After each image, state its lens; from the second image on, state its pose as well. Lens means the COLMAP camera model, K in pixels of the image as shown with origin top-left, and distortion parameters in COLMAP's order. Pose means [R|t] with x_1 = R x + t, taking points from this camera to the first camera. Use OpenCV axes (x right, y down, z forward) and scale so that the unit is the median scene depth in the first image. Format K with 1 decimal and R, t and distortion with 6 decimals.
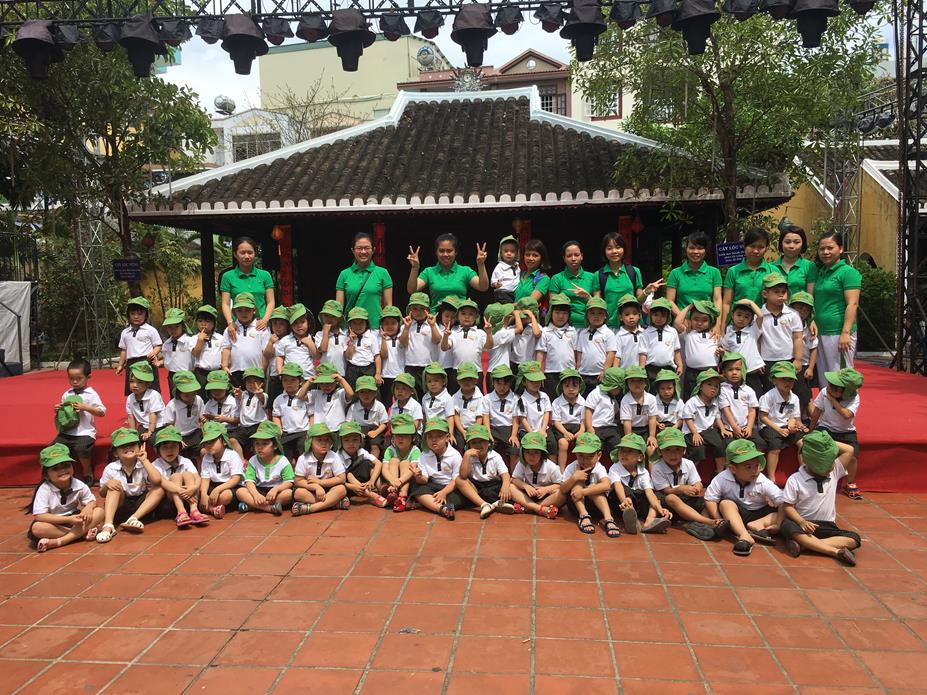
lens RADIAL K [[780.1, 0, 463.5], [0, 780.1, 347.5], [0, 0, 1]] dist [0.003038, -0.005037]
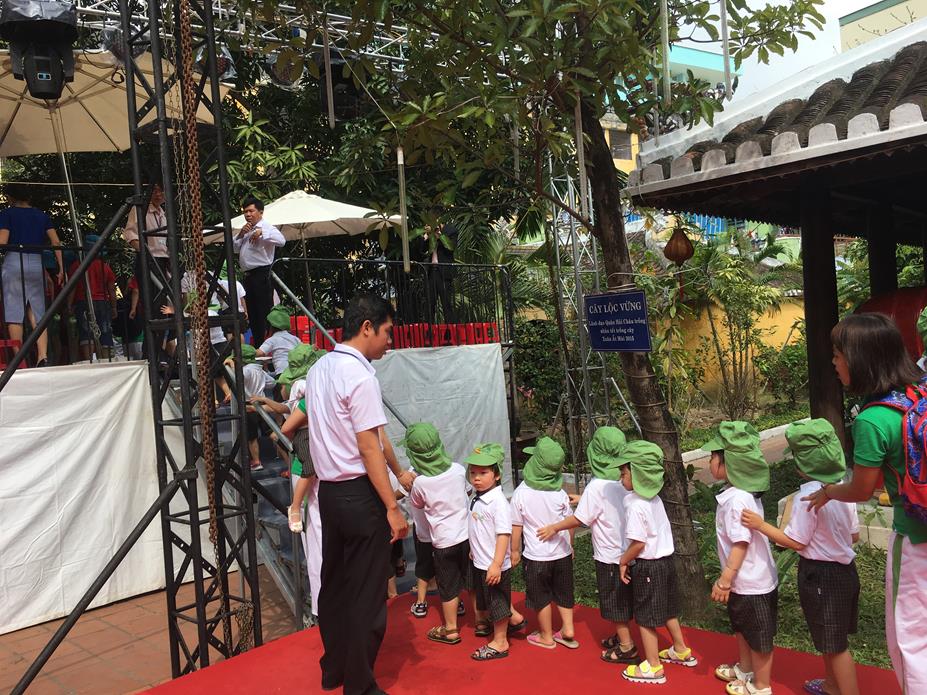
lens RADIAL K [[780.1, 0, 463.5], [0, 780.1, 347.5], [0, 0, 1]] dist [0.003038, -0.005037]
pose [[0.768899, -0.027586, -0.638775, -0.228636], [0.002929, 0.999210, -0.039626, -0.066690], [0.639364, 0.028597, 0.768373, 0.613404]]
